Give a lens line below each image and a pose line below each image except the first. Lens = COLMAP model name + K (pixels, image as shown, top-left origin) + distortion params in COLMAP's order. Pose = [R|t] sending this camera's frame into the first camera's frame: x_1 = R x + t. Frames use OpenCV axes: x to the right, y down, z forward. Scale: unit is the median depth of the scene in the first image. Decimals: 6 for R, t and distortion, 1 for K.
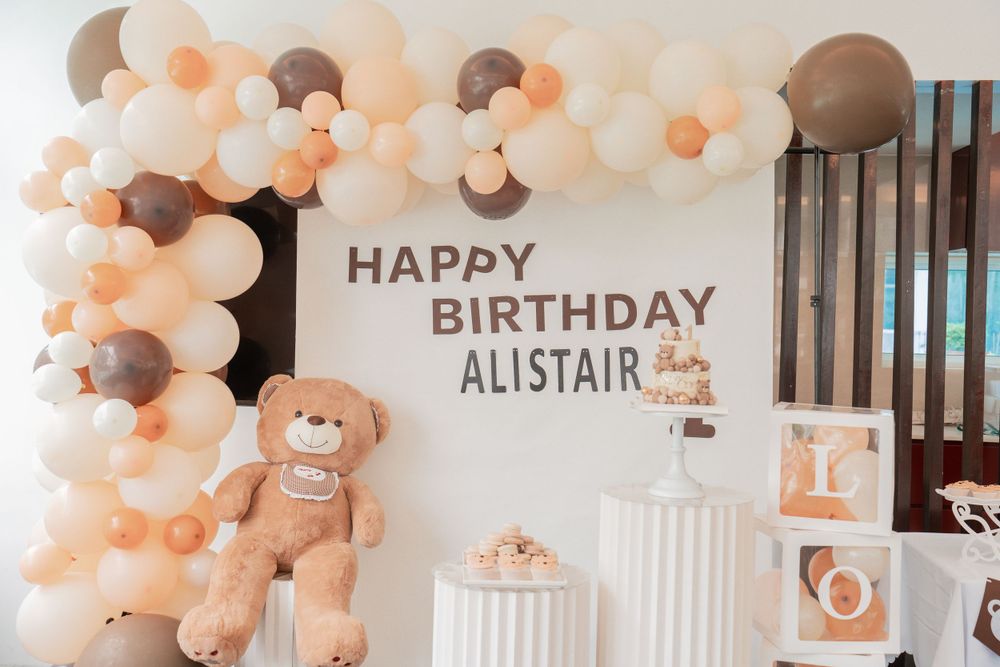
lens RADIAL K [[1134.0, 0, 501.1], [0, 1134.0, 334.8], [0, 0, 1]] dist [0.068502, 0.000000]
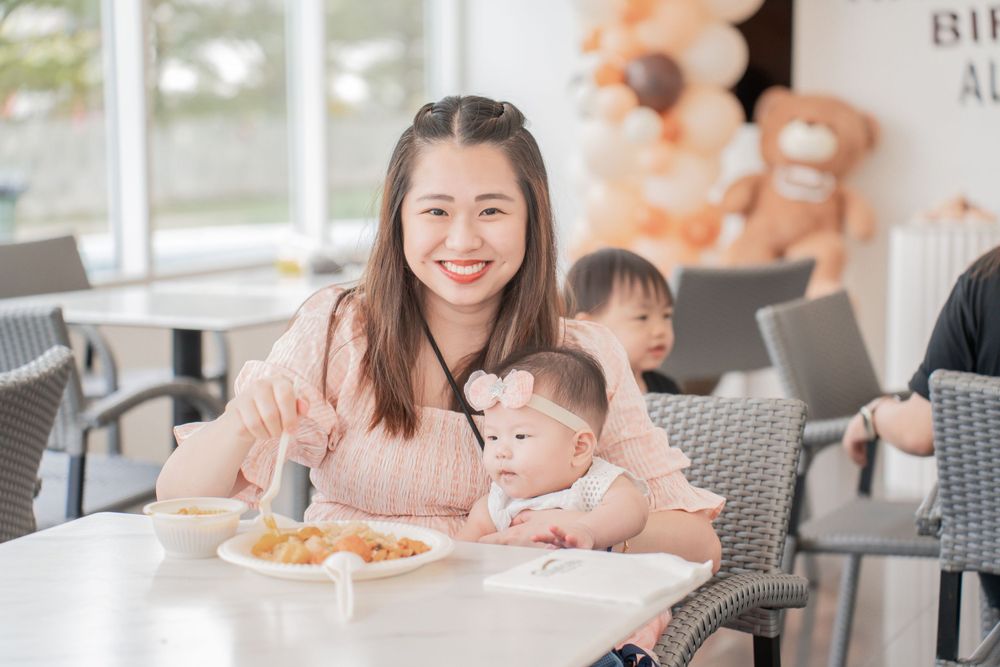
lens RADIAL K [[2146.4, 0, 500.0], [0, 2146.4, 335.7], [0, 0, 1]] dist [0.711797, 0.000000]
pose [[0.951511, 0.032362, -0.305908, 0.209727], [0.006450, 0.992133, 0.125020, 0.005018], [0.307548, -0.120931, 0.943817, -1.147205]]
